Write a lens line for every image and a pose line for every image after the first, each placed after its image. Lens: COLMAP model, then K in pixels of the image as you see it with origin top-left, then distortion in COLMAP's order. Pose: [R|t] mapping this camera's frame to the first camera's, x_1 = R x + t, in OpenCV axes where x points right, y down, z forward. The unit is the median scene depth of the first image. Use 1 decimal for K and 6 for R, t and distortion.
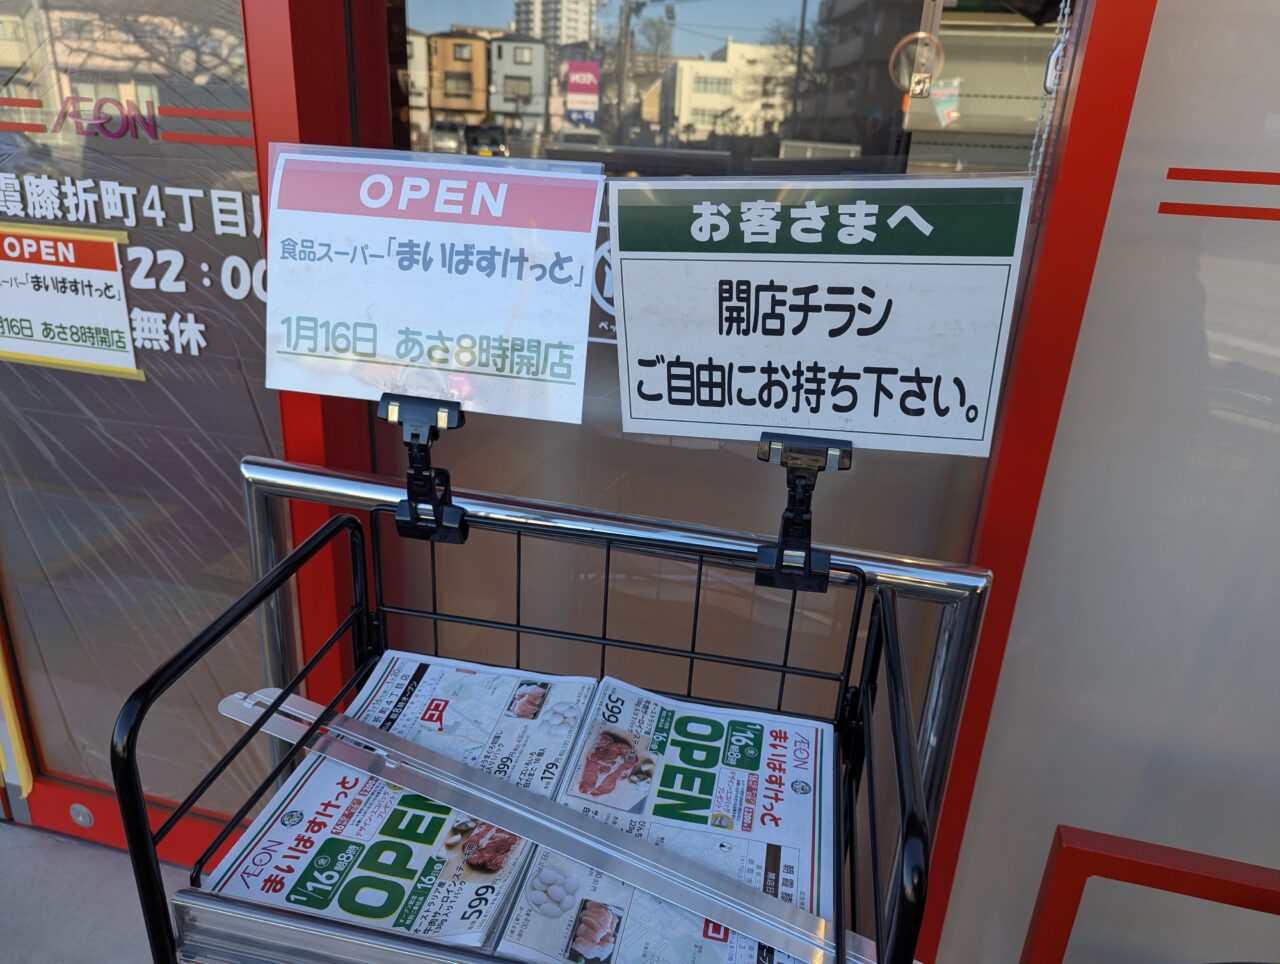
lens RADIAL K [[887.0, 0, 640.0], [0, 887.0, 482.0], [0, 0, 1]] dist [0.025593, -0.070636]
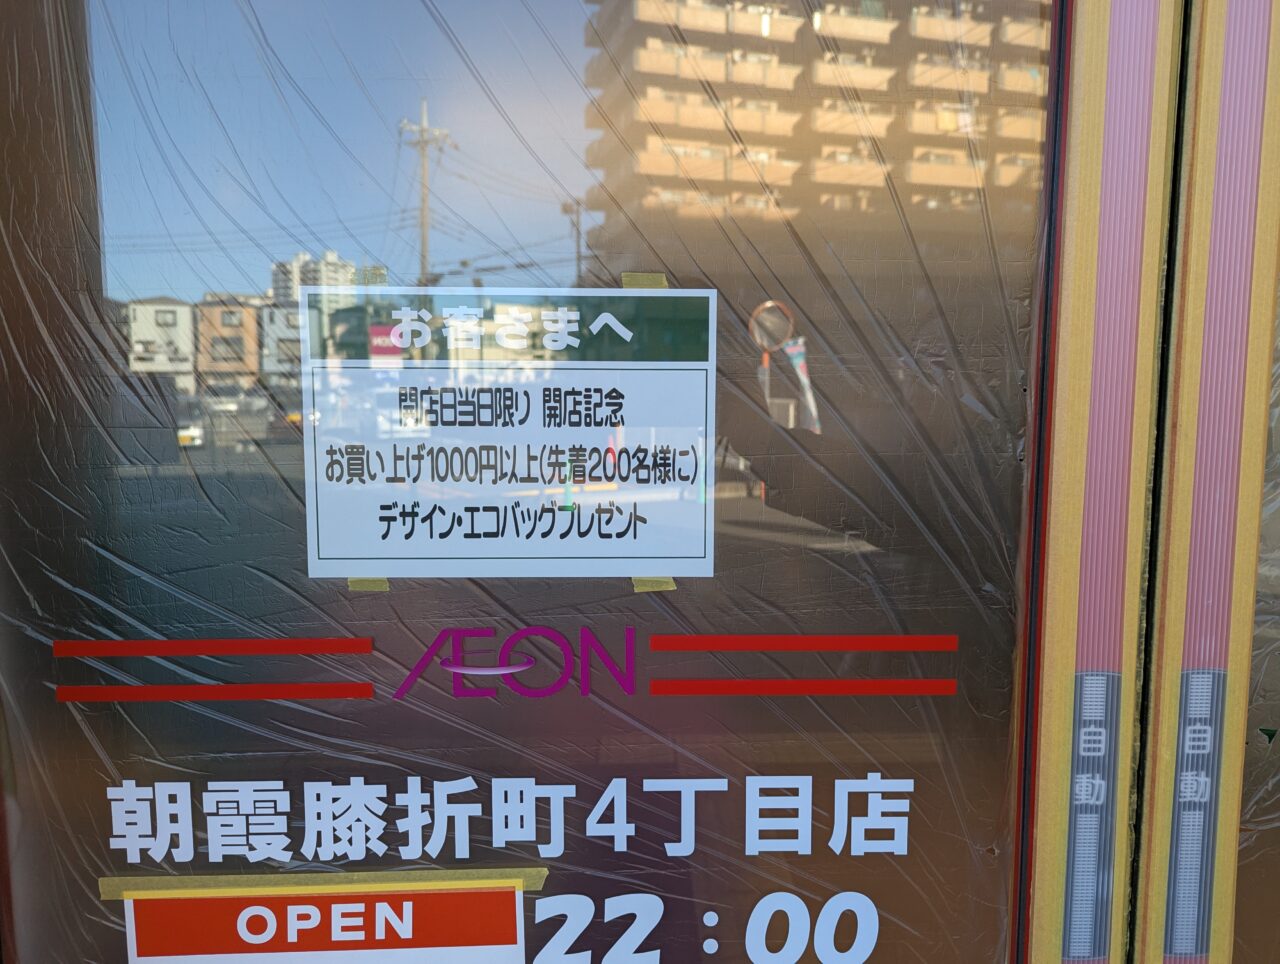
lens RADIAL K [[887.0, 0, 640.0], [0, 887.0, 482.0], [0, 0, 1]] dist [0.025593, -0.070636]
pose [[0.966372, -0.081267, 0.243967, -0.627227], [0.140248, 0.961786, -0.235157, -0.364644], [-0.215534, 0.261465, 0.940841, 0.462306]]
